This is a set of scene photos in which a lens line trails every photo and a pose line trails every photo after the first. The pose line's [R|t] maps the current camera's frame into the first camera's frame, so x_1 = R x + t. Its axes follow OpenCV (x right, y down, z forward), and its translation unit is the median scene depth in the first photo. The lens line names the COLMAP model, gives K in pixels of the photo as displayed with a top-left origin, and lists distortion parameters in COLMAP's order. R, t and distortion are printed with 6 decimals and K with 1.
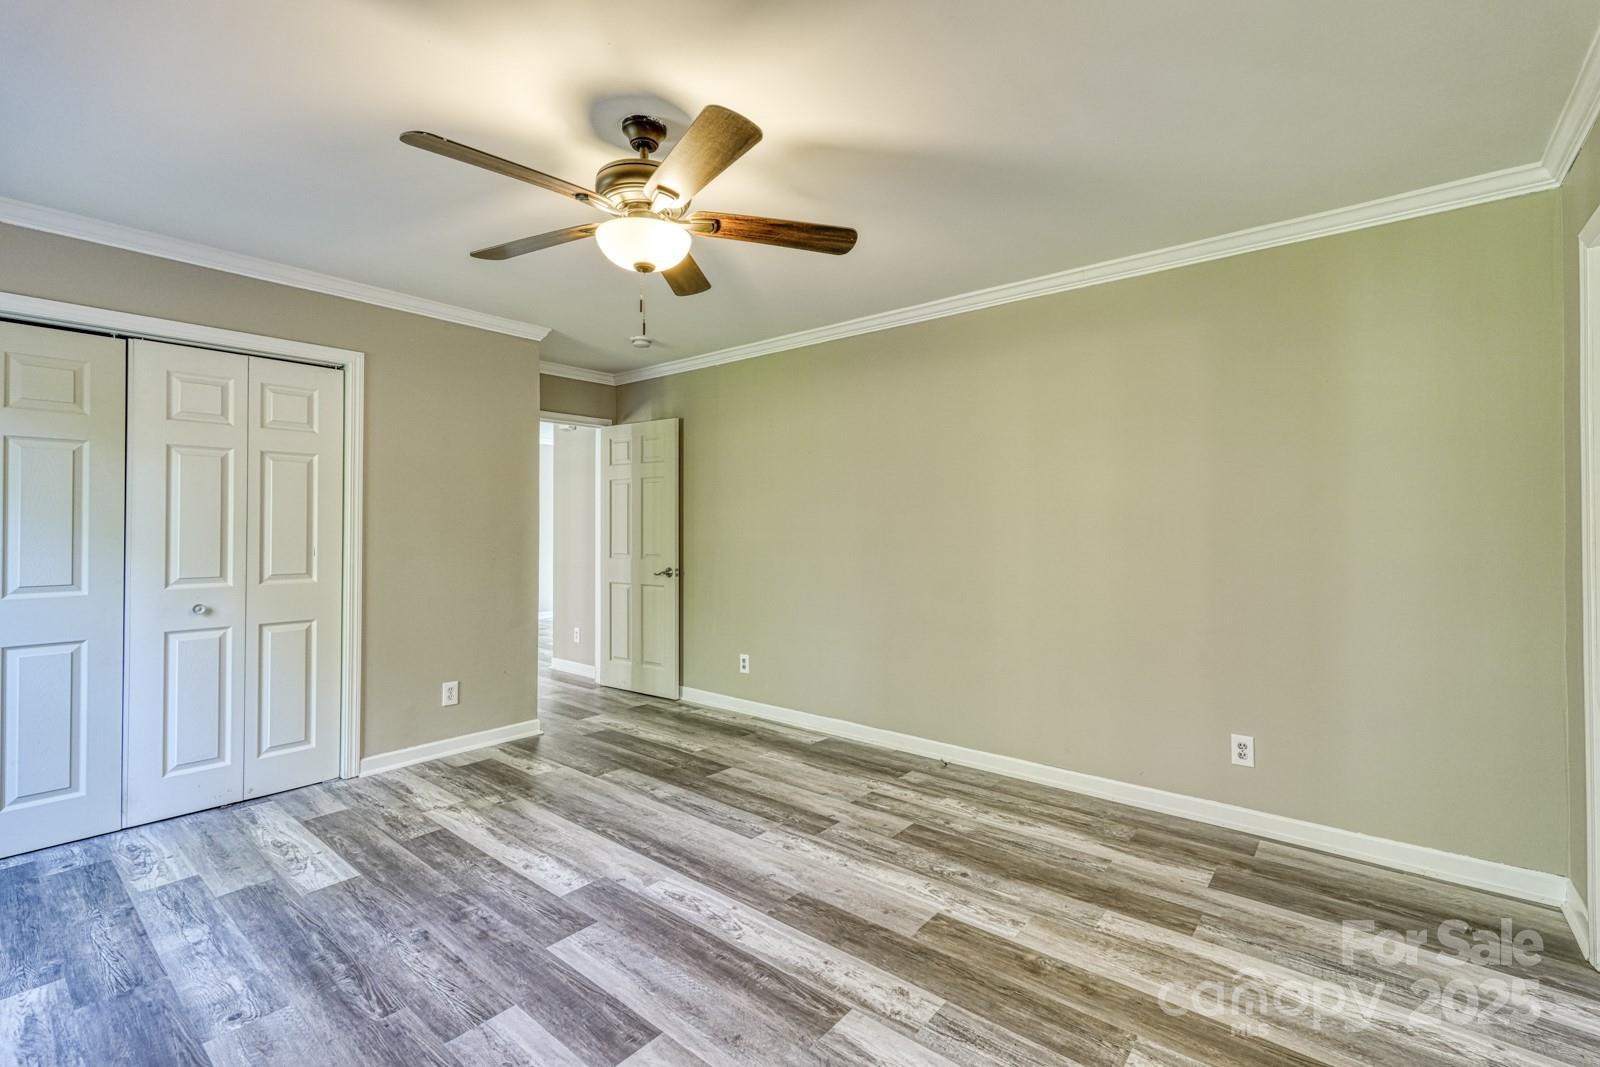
lens RADIAL K [[702.1, 0, 793.5], [0, 702.1, 522.9], [0, 0, 1]] dist [0.000282, 0.000276]
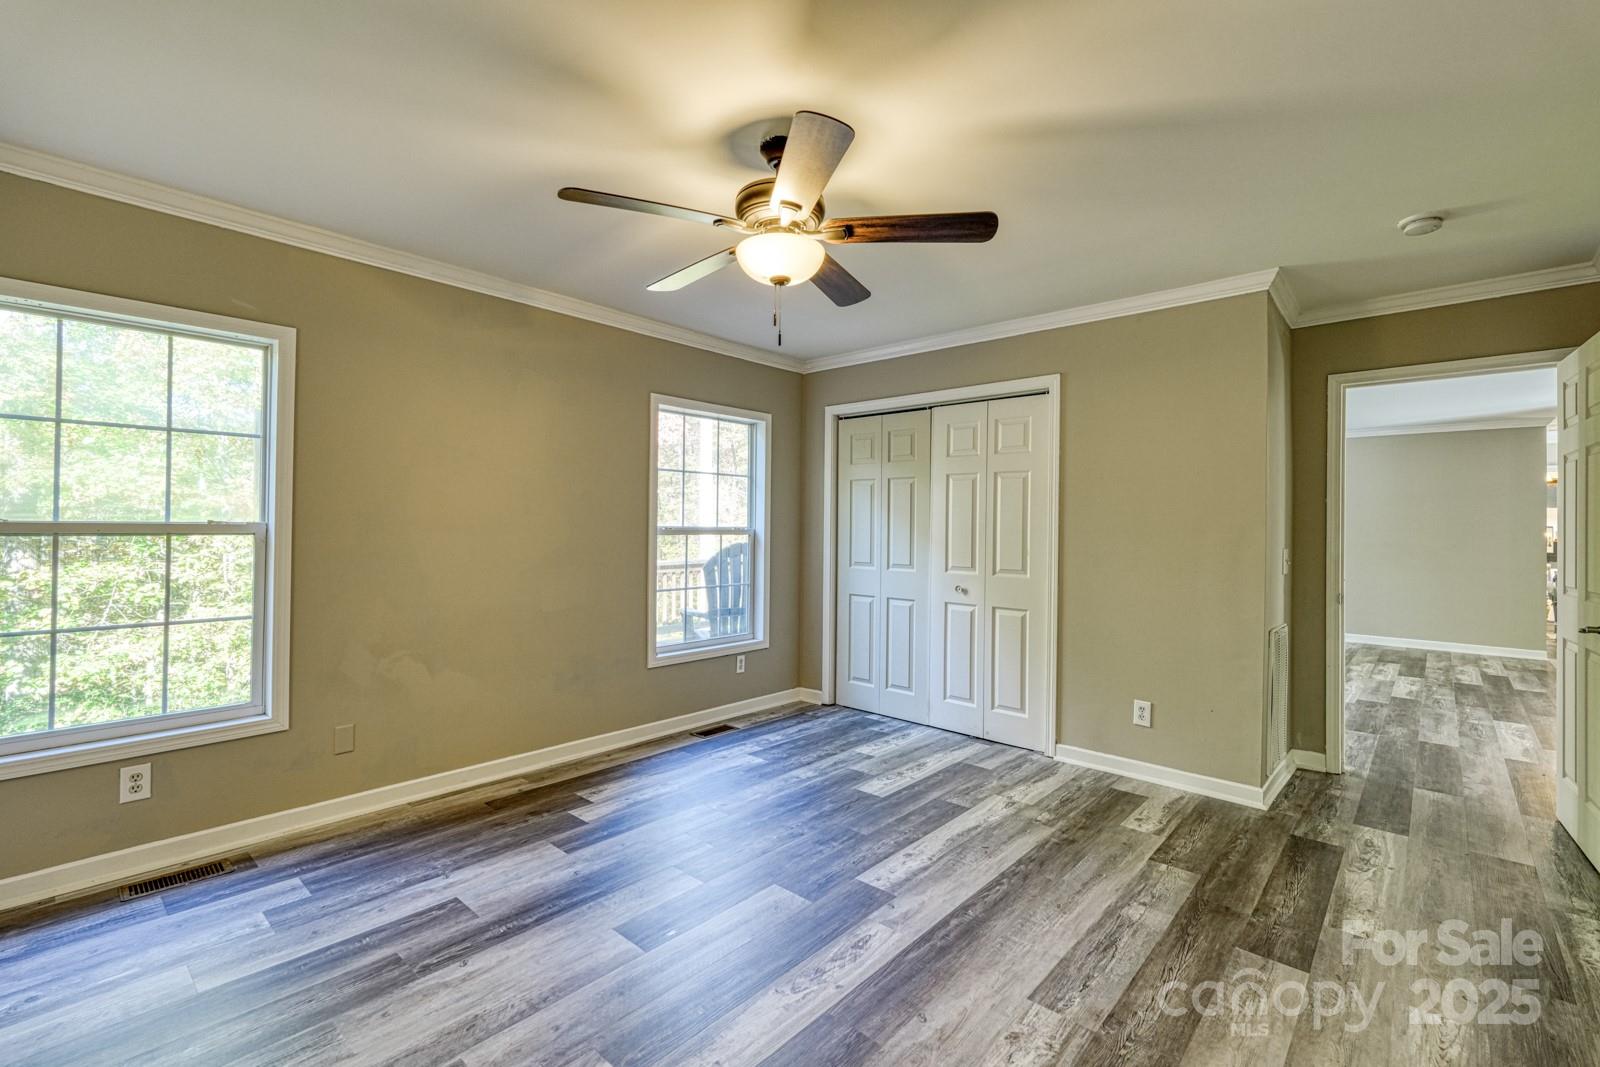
lens RADIAL K [[702.1, 0, 811.5], [0, 702.1, 522.5], [0, 0, 1]] dist [0.000282, 0.000276]
pose [[-0.032662, -0.007634, -0.999437, 0.634067], [-0.006211, 0.999953, -0.007435, 0.001718], [0.999447, 0.005964, -0.032708, 0.830394]]
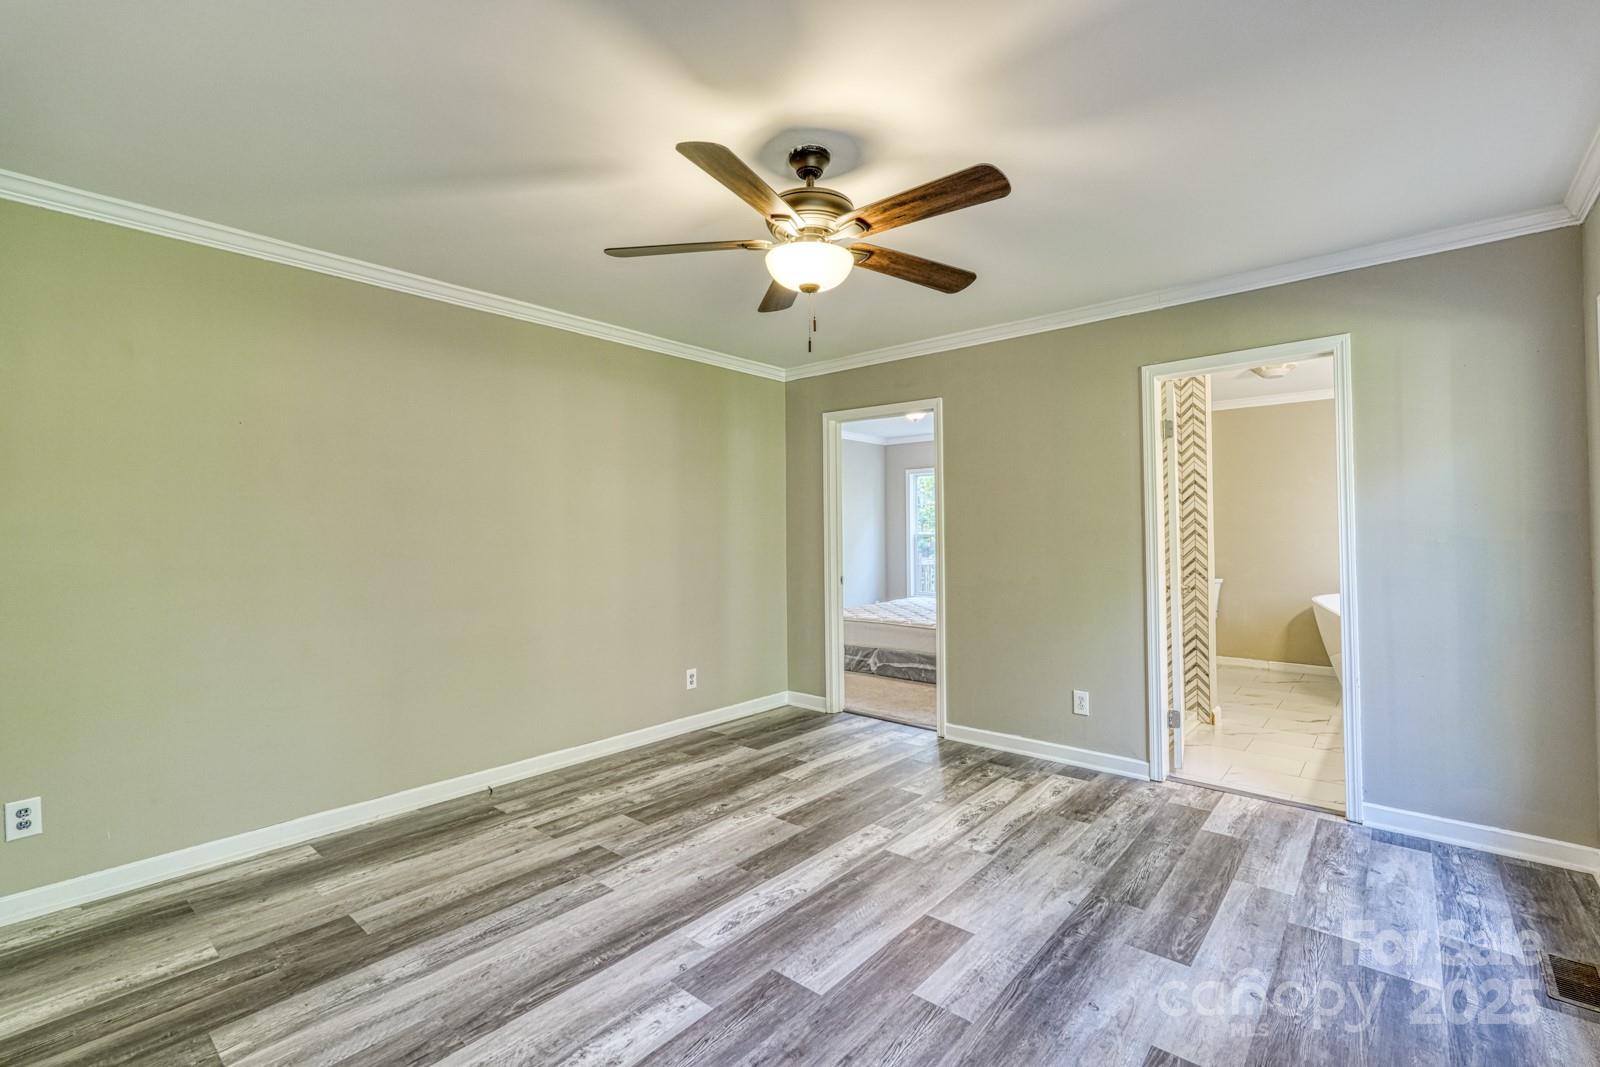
lens RADIAL K [[702.1, 0, 811.2], [0, 702.1, 527.7], [0, 0, 1]] dist [0.000282, 0.000276]
pose [[0.010482, 0.007627, 0.999916, -0.962187], [0.002587, 0.999967, -0.007654, 0.002027], [-0.999942, 0.002667, 0.010461, 0.757668]]
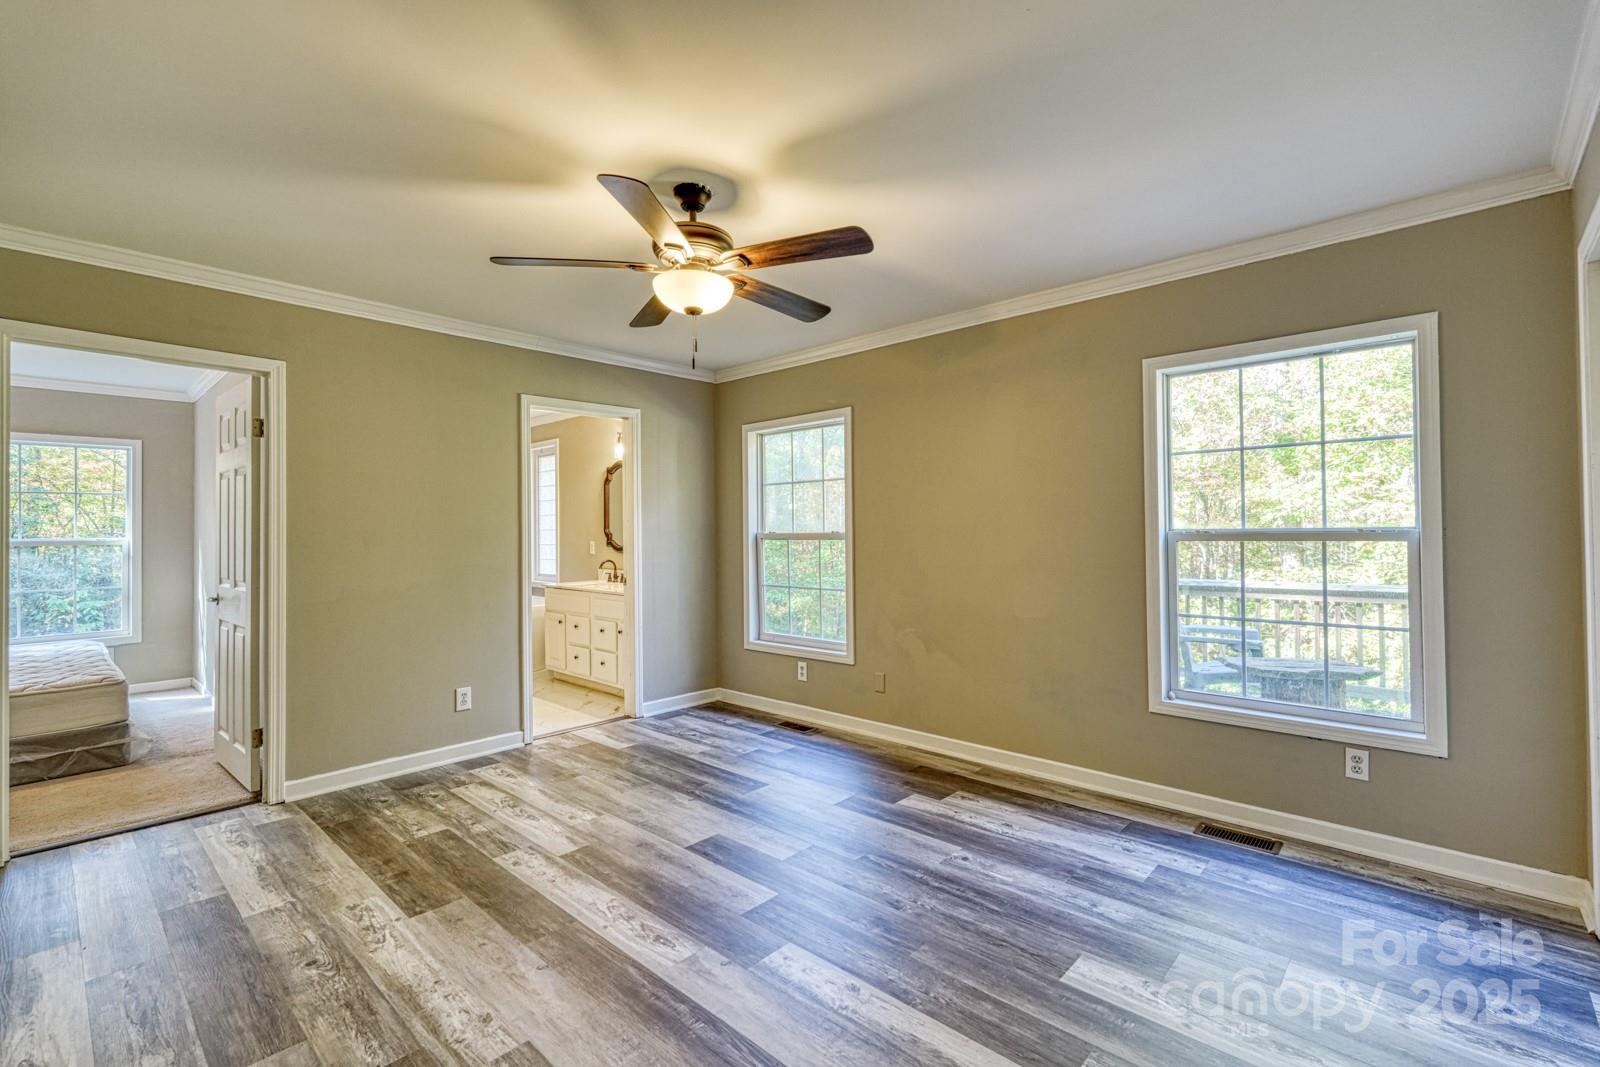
lens RADIAL K [[702.1, 0, 797.0], [0, 702.1, 529.3], [0, 0, 1]] dist [0.000282, 0.000276]
pose [[-0.998419, 0.007578, 0.055694, -0.341801], [0.007162, 0.999945, -0.007659, 0.004803], [-0.055749, -0.007248, -0.998419, 1.643586]]
